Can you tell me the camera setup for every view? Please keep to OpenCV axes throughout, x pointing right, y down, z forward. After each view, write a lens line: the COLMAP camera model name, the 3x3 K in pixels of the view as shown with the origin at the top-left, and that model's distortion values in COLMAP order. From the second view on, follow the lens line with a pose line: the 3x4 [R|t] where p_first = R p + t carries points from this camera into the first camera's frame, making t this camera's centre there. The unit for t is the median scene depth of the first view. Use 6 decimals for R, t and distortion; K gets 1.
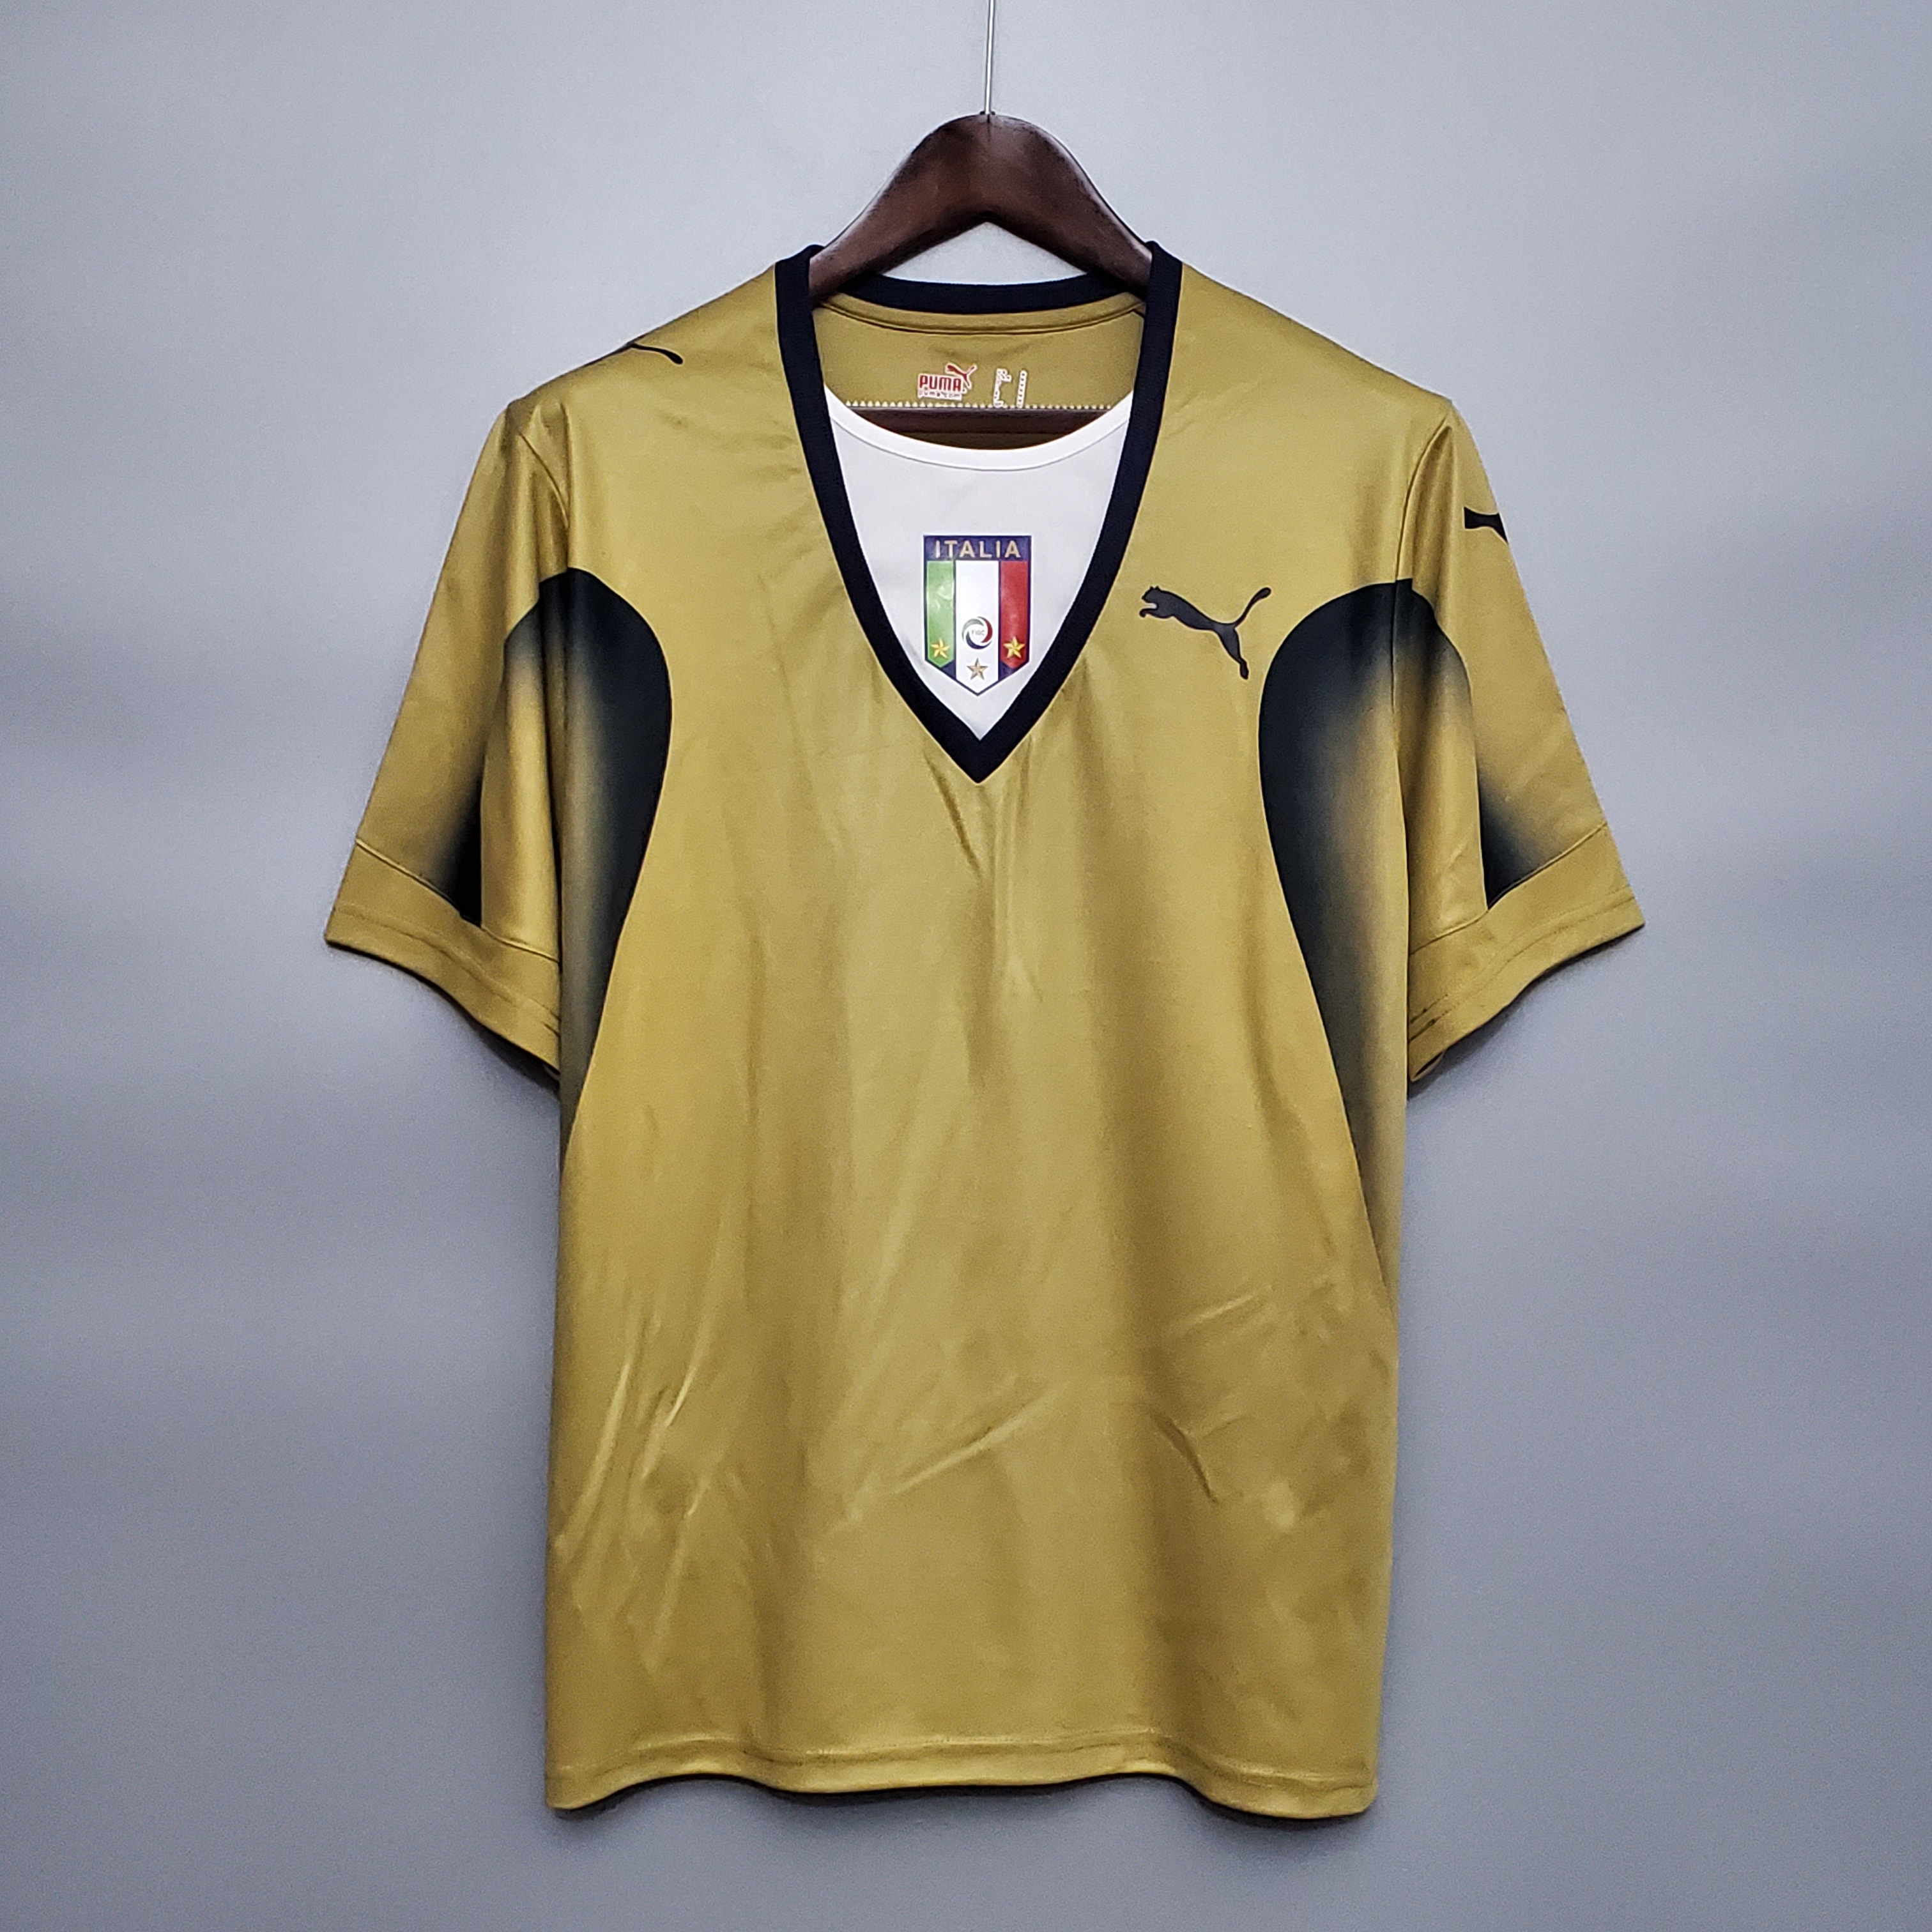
lens RADIAL K [[3095.3, 0, 968.0], [0, 3095.3, 983.4], [0, 0, 1]] dist [0.187200, 0.000000]
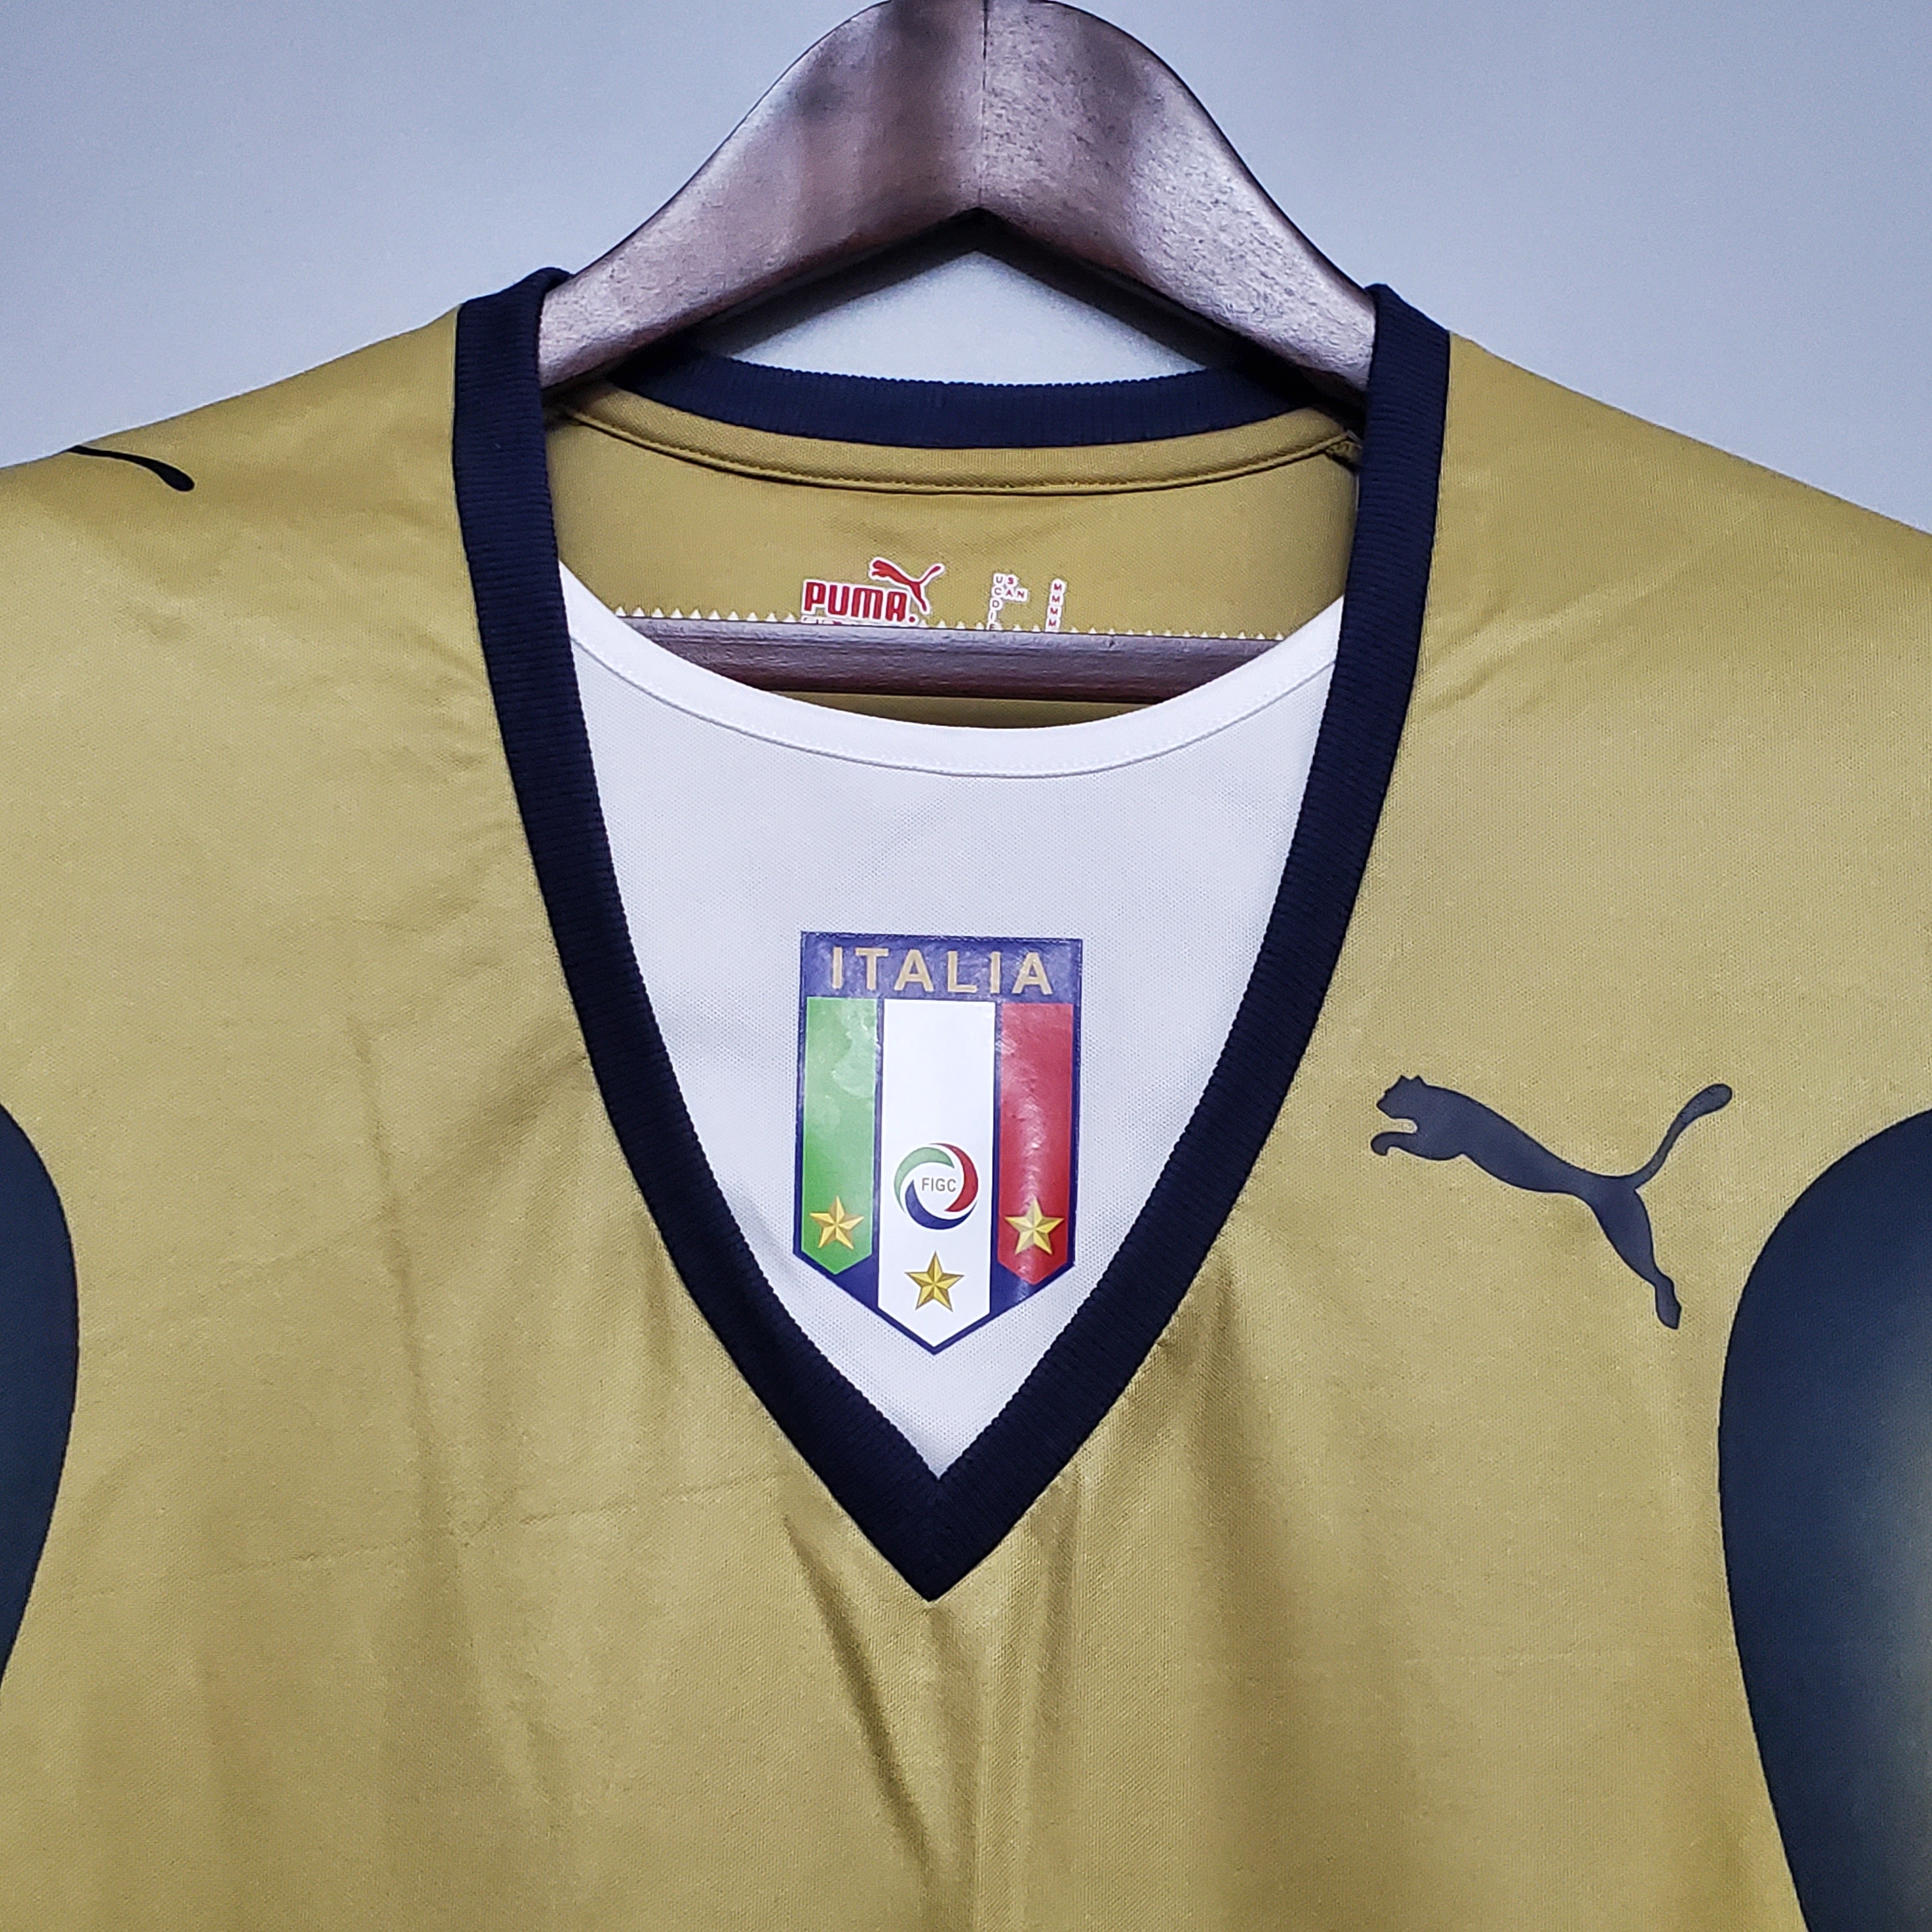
lens RADIAL K [[3095.3, 0, 925.5], [0, 3095.3, 948.1], [0, 0, 1]] dist [0.187200, 0.000000]
pose [[0.999649, 0.024071, 0.011075, -0.003149], [-0.020350, 0.965149, -0.260908, -0.043189], [-0.016970, 0.260591, 0.965300, 0.632106]]
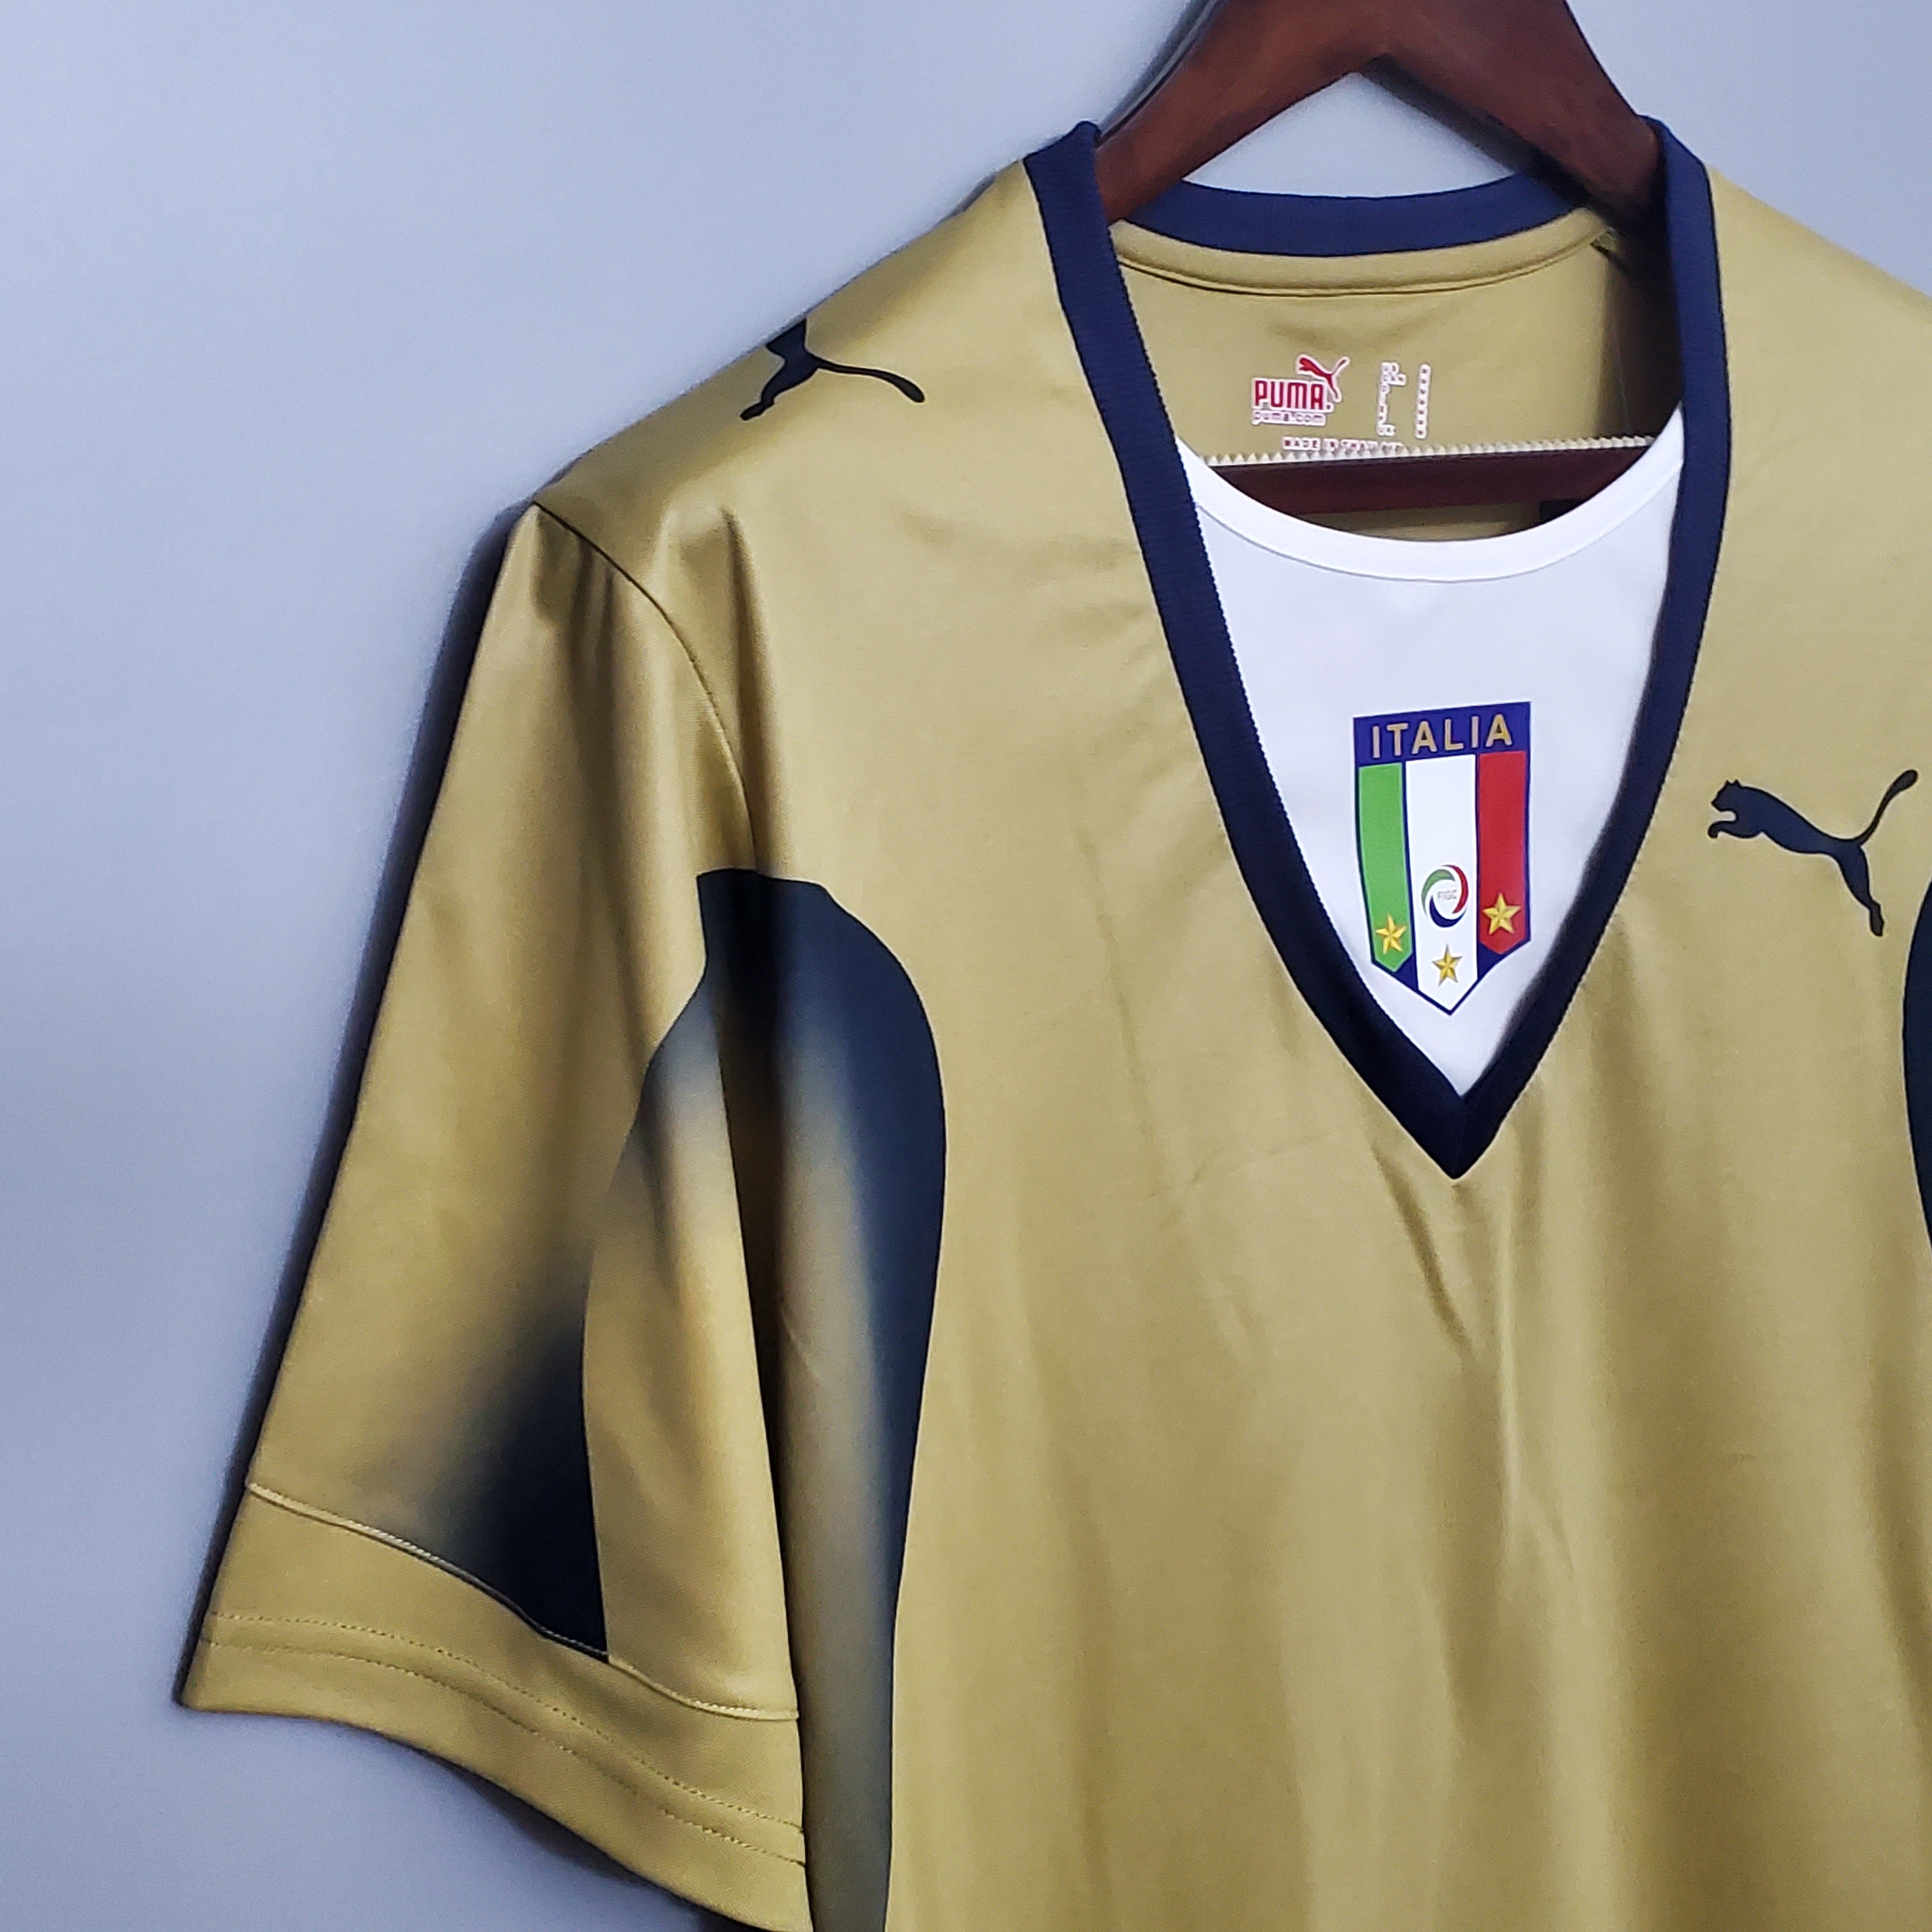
lens RADIAL K [[3095.3, 0, 962.0], [0, 3095.3, 951.5], [0, 0, 1]] dist [0.187200, 0.000000]
pose [[0.899153, -0.108879, 0.423875, -0.290852], [0.056720, 0.989381, 0.133819, -0.177936], [-0.433944, -0.096282, 0.895780, 0.569173]]
